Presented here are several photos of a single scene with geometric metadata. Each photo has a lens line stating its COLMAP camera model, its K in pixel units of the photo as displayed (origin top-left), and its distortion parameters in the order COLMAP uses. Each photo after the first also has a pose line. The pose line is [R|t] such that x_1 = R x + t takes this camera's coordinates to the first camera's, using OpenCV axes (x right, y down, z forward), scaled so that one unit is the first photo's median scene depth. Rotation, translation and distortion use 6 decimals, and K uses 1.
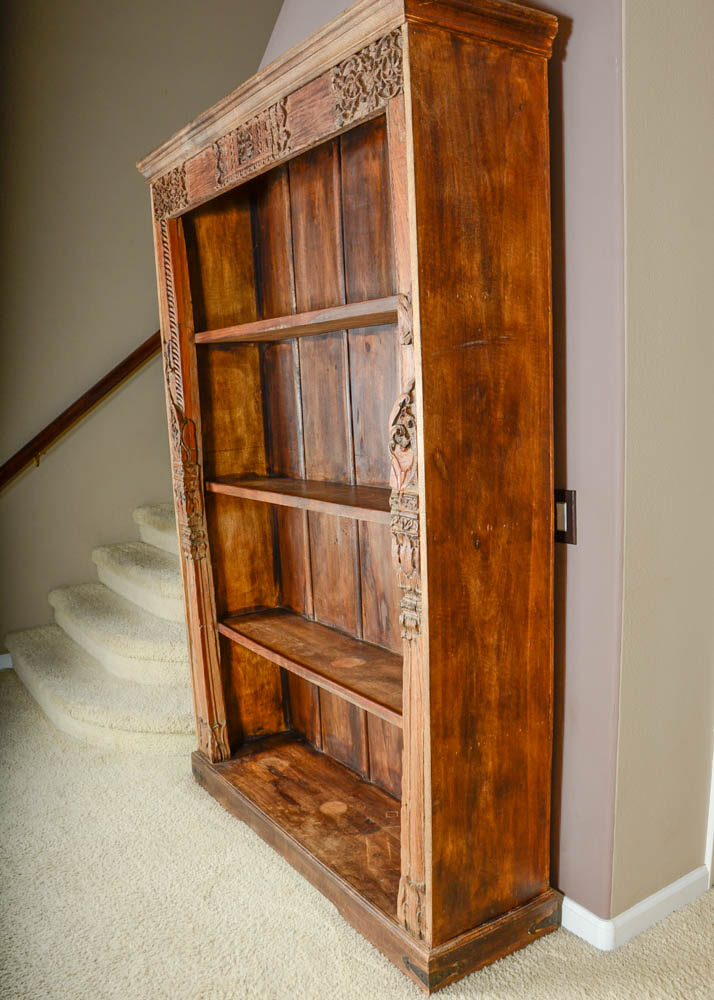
lens RADIAL K [[845.8, 0, 356.4], [0, 845.8, 531.4], [0, 0, 1]] dist [-0.168008, 0.127886]
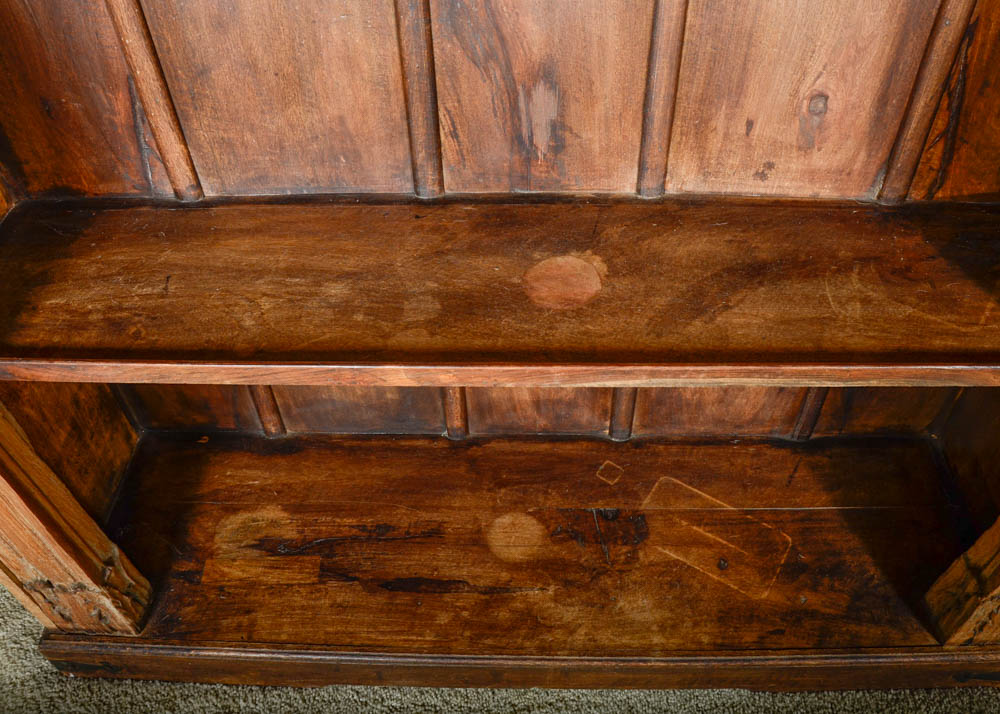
lens RADIAL K [[844.3, 0, 536.3], [0, 844.3, 358.5], [0, 0, 1]] dist [-0.130190, 0.011505]
pose [[0.552093, -0.583072, 0.596004, -0.339322], [0.118579, 0.762462, 0.636075, -0.076898], [-0.825307, -0.280499, 0.490090, 1.047395]]
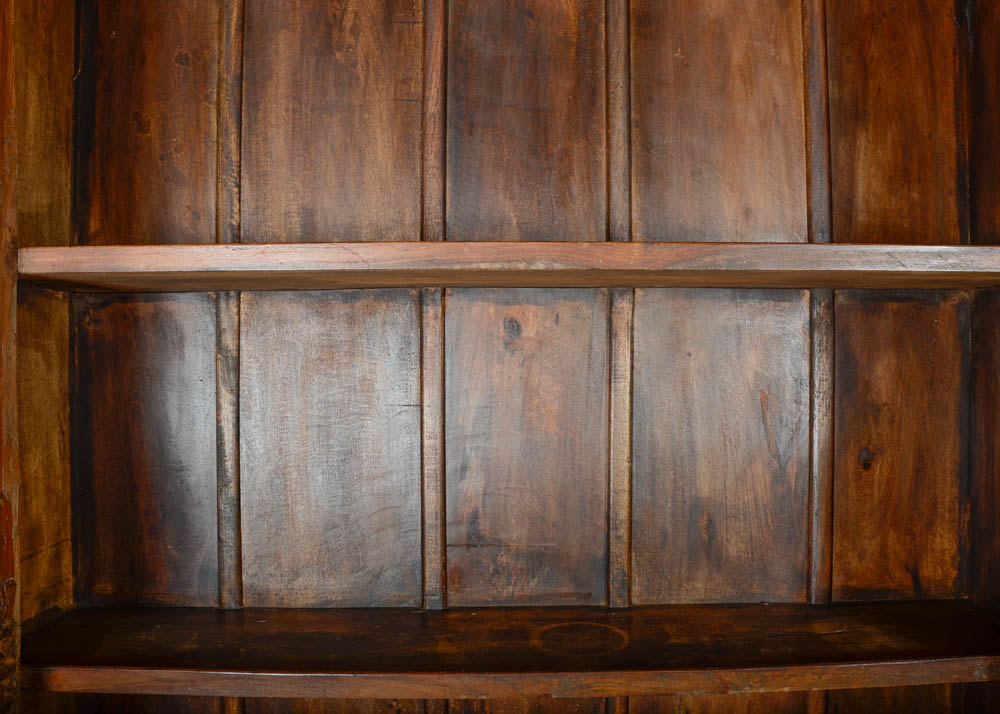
lens RADIAL K [[845.8, 0, 500.0], [0, 845.8, 357.0], [0, 0, 1]] dist [-0.168008, 0.127886]
pose [[0.552695, 0.043806, 0.832232, -0.518129], [0.124312, 0.983112, -0.134304, -0.171167], [-0.824060, 0.177685, 0.537915, 0.933224]]
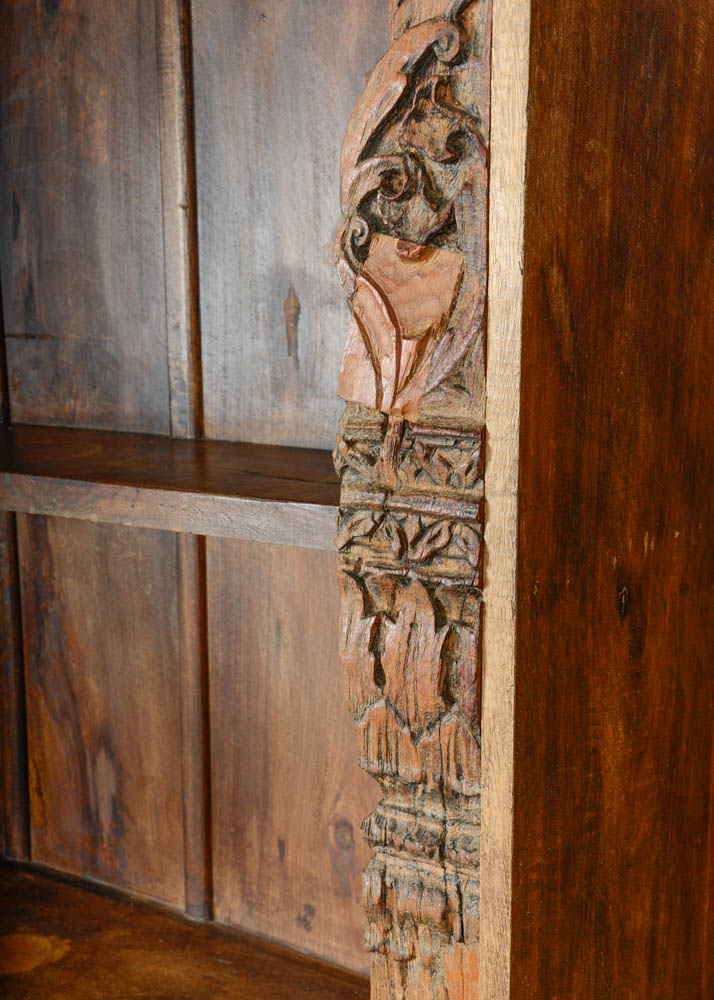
lens RADIAL K [[1424.9, 0, 353.5], [0, 1424.9, 535.9], [0, 0, 1]] dist [0.100202, 0.041321]
pose [[0.932305, -0.029730, 0.360448, -0.110111], [0.028427, 0.999556, 0.008918, -0.013110], [-0.360554, 0.001932, 0.932736, 0.539541]]
